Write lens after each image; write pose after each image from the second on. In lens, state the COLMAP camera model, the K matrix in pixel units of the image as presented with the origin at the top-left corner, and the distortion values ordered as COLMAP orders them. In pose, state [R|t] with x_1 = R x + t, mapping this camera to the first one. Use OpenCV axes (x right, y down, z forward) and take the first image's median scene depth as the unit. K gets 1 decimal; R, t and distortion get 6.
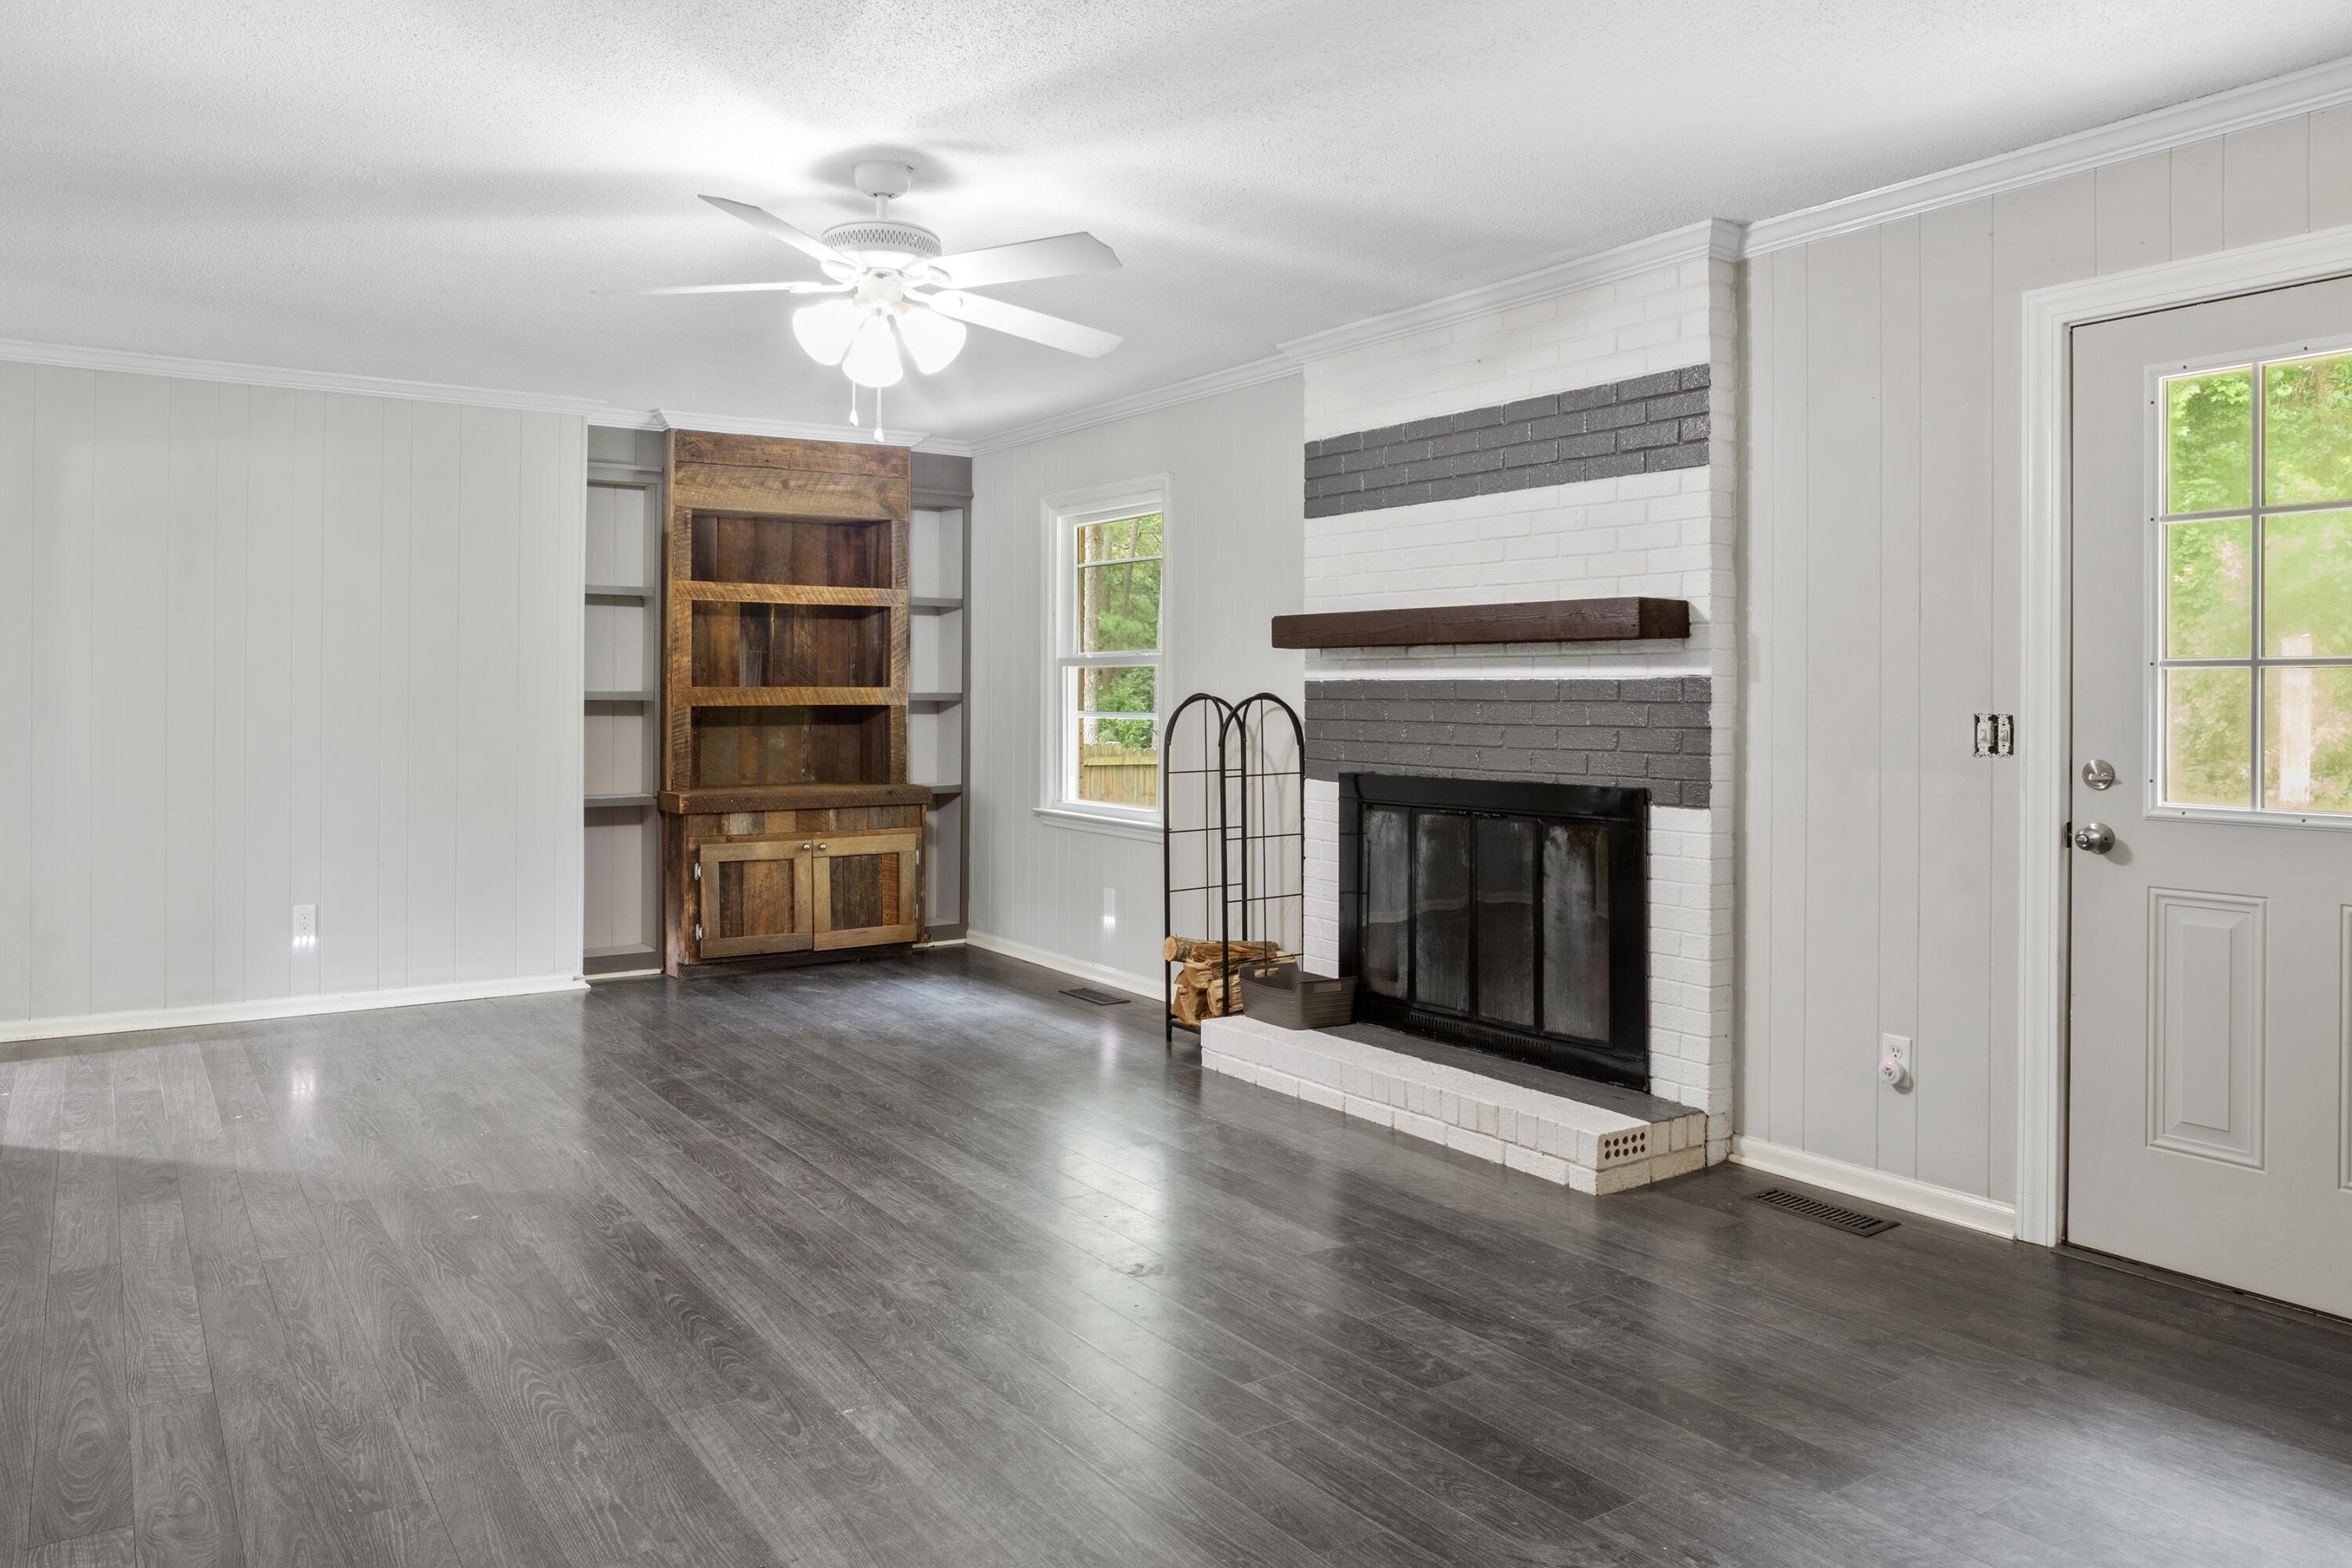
lens RADIAL K [[1612.4, 0, 1159.7], [0, 1612.4, 697.5], [0, 0, 1]] dist [-0.030624, 0.011767]
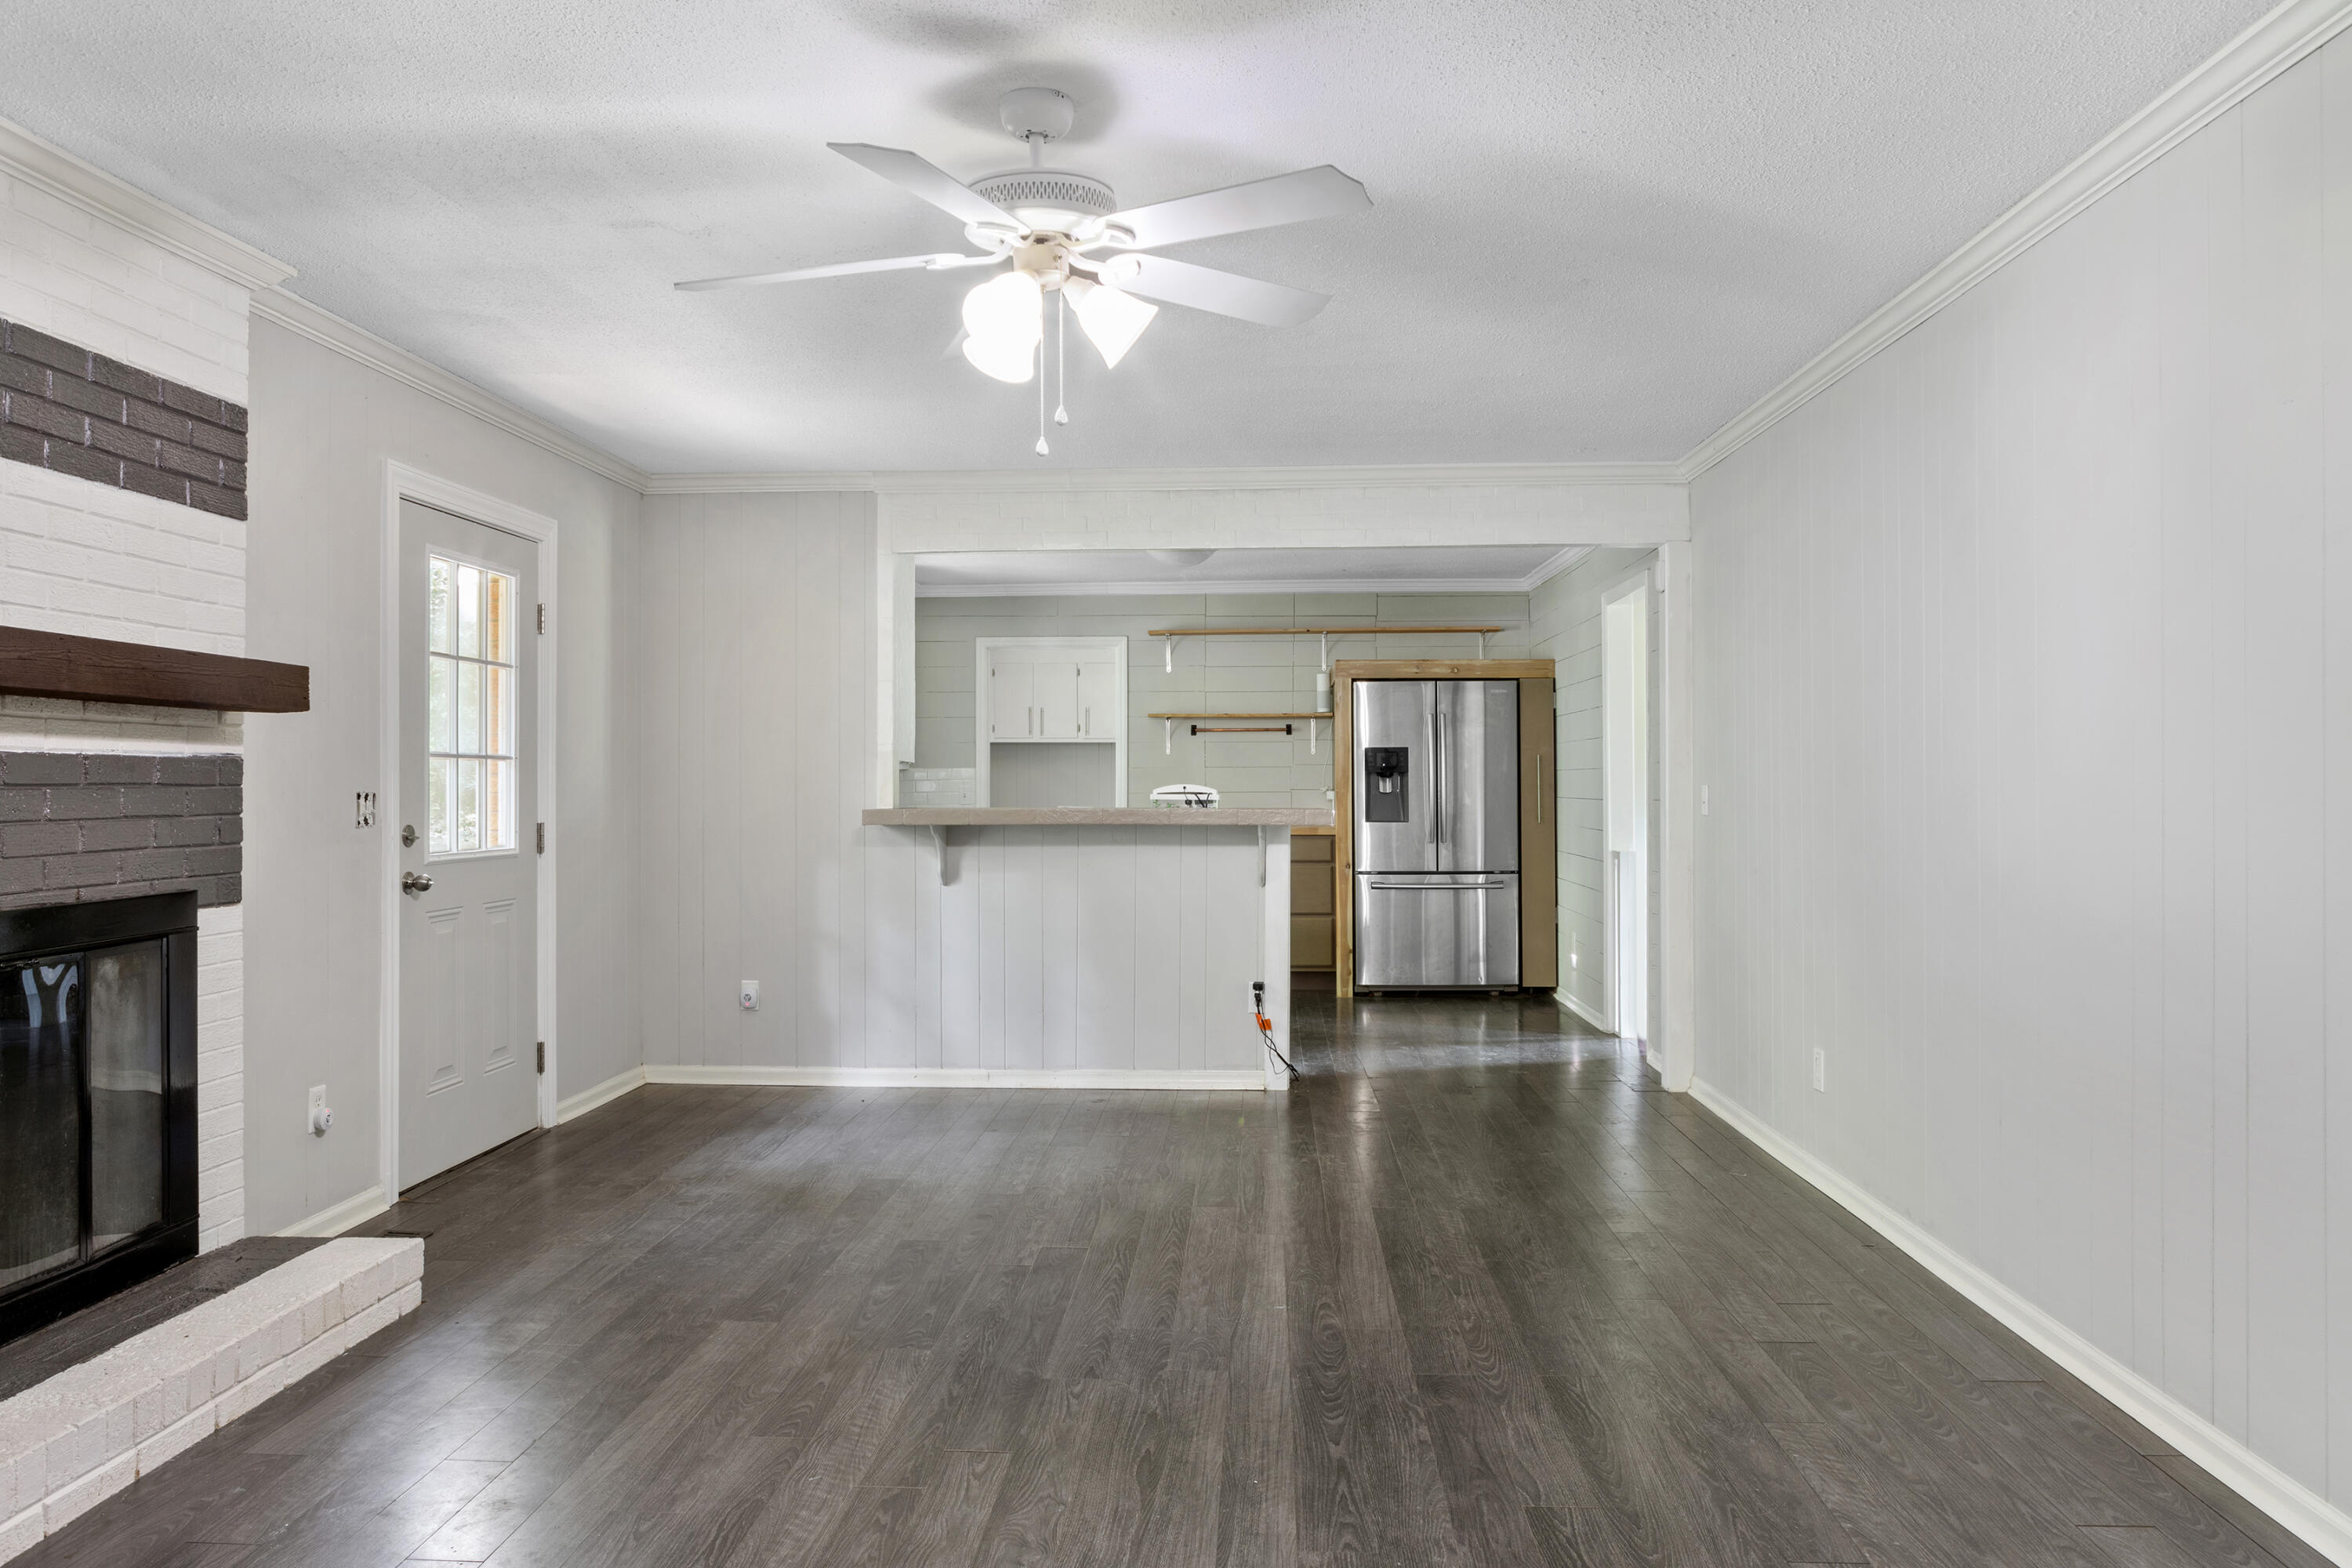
lens RADIAL K [[1612.4, 0, 1173.3], [0, 1612.4, 785.1], [0, 0, 1]] dist [-0.030624, 0.011767]
pose [[-0.799979, -0.005281, 0.600005, -0.746885], [-0.004803, 0.999986, 0.002396, -0.001646], [-0.600009, -0.000965, -0.799993, 1.707502]]
